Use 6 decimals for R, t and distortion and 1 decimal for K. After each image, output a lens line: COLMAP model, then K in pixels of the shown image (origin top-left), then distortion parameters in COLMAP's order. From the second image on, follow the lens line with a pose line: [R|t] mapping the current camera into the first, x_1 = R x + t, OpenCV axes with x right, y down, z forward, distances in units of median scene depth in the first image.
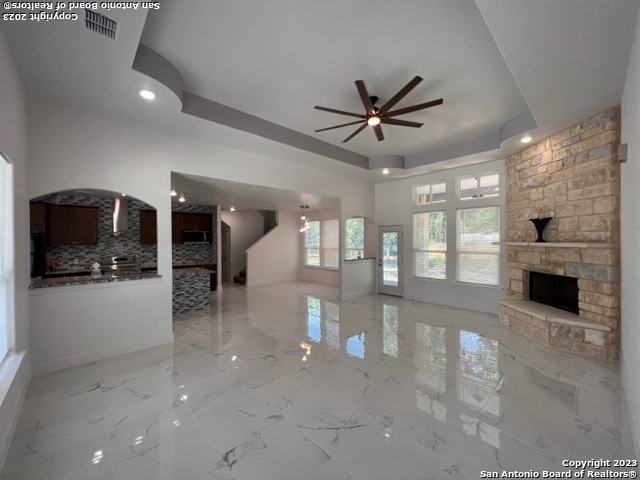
lens RADIAL K [[257.4, 0, 320.1], [0, 257.4, 242.0], [0, 0, 1]] dist [-0.001769, 0.000728]
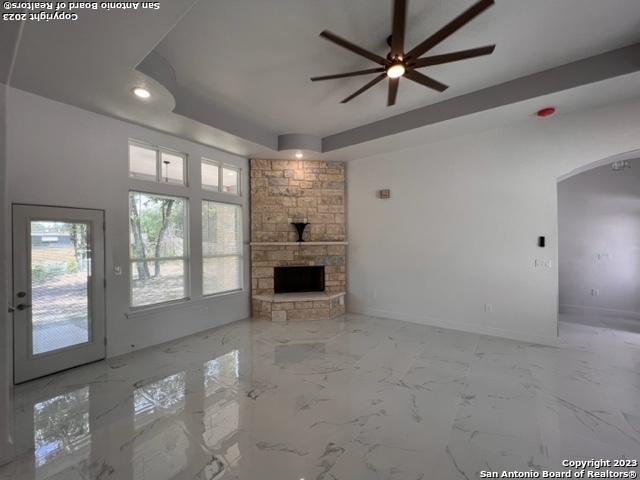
lens RADIAL K [[257.4, 0, 320.6], [0, 257.4, 241.5], [0, 0, 1]] dist [-0.001769, 0.000728]
pose [[-0.187974, 0.007842, 0.982143, -0.276482], [0.017791, 0.999831, -0.004578, 0.004895], [-0.982013, 0.016612, -0.188081, 0.818356]]
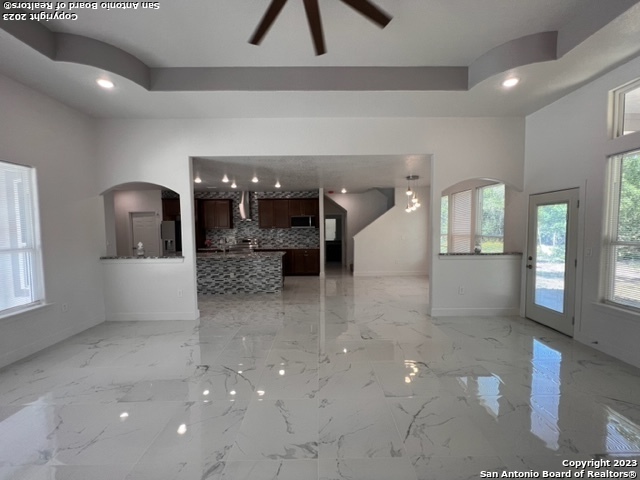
lens RADIAL K [[257.4, 0, 320.6], [0, 257.4, 240.9], [0, 0, 1]] dist [-0.001769, 0.000728]
pose [[0.736616, 0.030373, -0.675629, 0.347406], [0.002788, 0.998846, 0.047943, 0.010553], [0.676305, -0.037200, 0.735681, 0.393854]]
